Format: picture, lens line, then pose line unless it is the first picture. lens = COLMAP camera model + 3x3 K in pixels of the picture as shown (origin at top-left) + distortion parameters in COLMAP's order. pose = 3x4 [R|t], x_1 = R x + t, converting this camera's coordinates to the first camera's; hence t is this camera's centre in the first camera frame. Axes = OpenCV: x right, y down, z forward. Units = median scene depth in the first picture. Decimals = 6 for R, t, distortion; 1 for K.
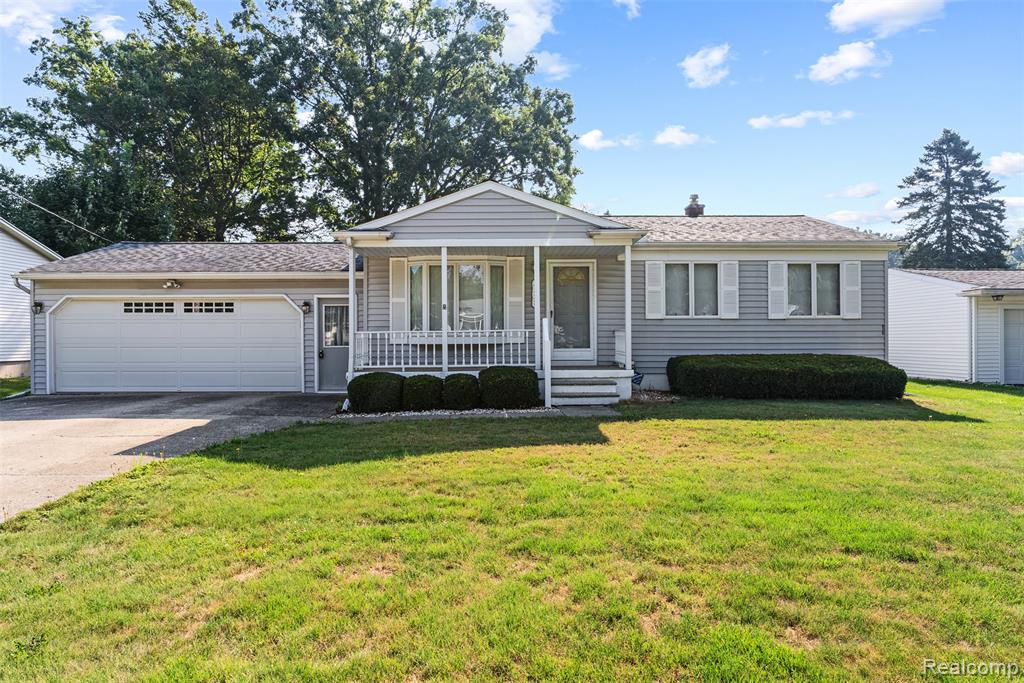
lens RADIAL K [[629.0, 0, 520.0], [0, 629.0, 336.3], [0, 0, 1]] dist [-0.008935, 0.009028]
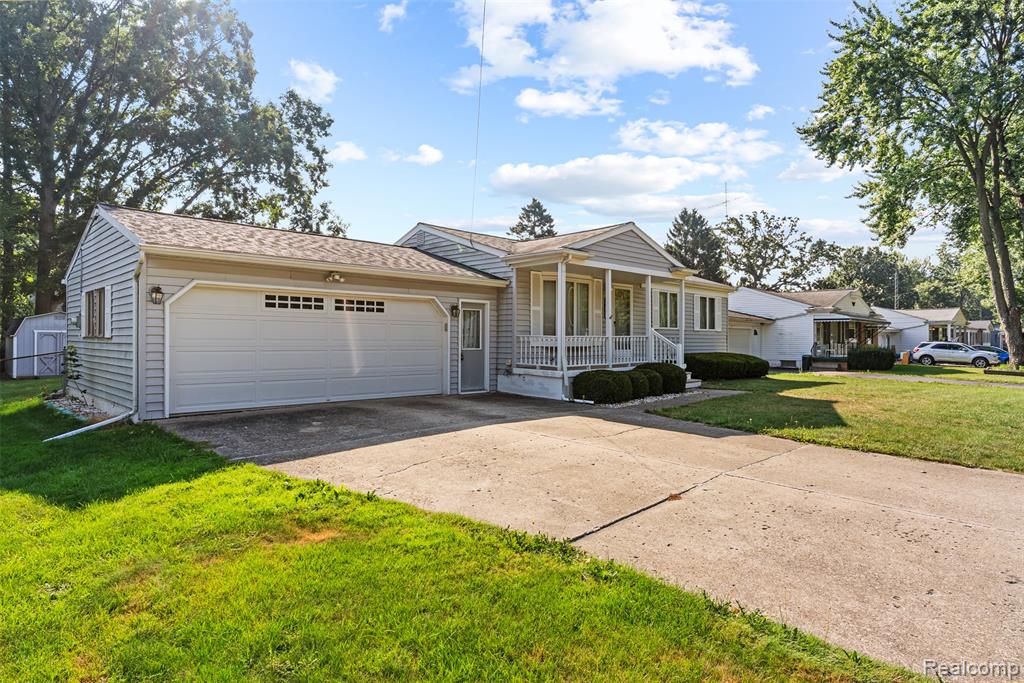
lens RADIAL K [[581.5, 0, 513.6], [0, 581.5, 340.8], [0, 0, 1]] dist [-0.018336, -0.003887]
pose [[0.718123, 0.006569, 0.695885, -0.925001], [-0.005771, 0.999977, -0.003484, 0.005897], [-0.695892, -0.001514, 0.718145, 0.251711]]
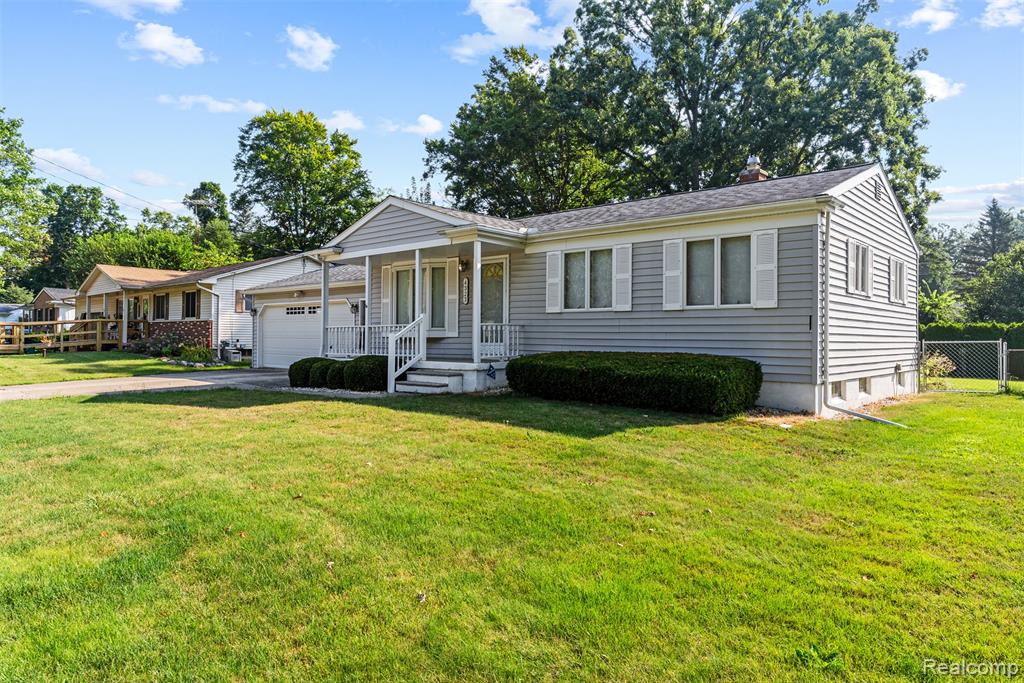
lens RADIAL K [[660.2, 0, 505.2], [0, 660.2, 342.4], [0, 0, 1]] dist [0.000722, -0.001285]
pose [[0.733915, 0.013751, -0.679102, 0.806722], [-0.008767, 0.999904, 0.010773, 0.006859], [0.679185, -0.001953, 0.733965, 0.212079]]
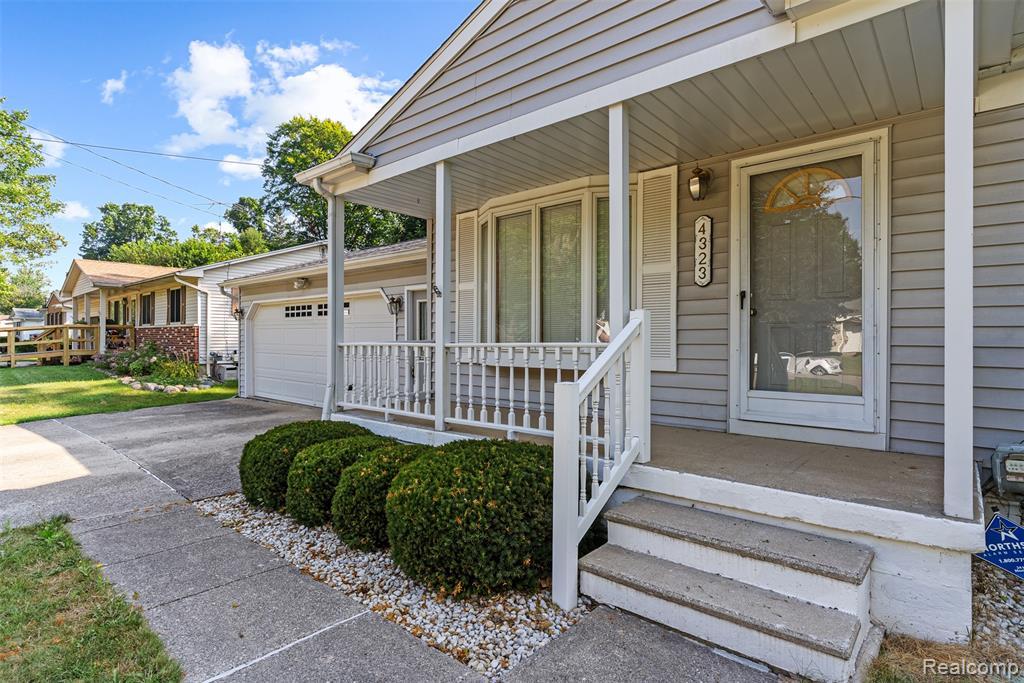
lens RADIAL K [[529.2, 0, 509.8], [0, 529.2, 340.8], [0, 0, 1]] dist [-0.000536, 0.001042]
pose [[0.744879, 0.010401, -0.667118, 0.153993], [-0.002081, 0.999910, 0.013265, -0.013589], [0.667196, -0.008492, 0.744834, 0.636871]]
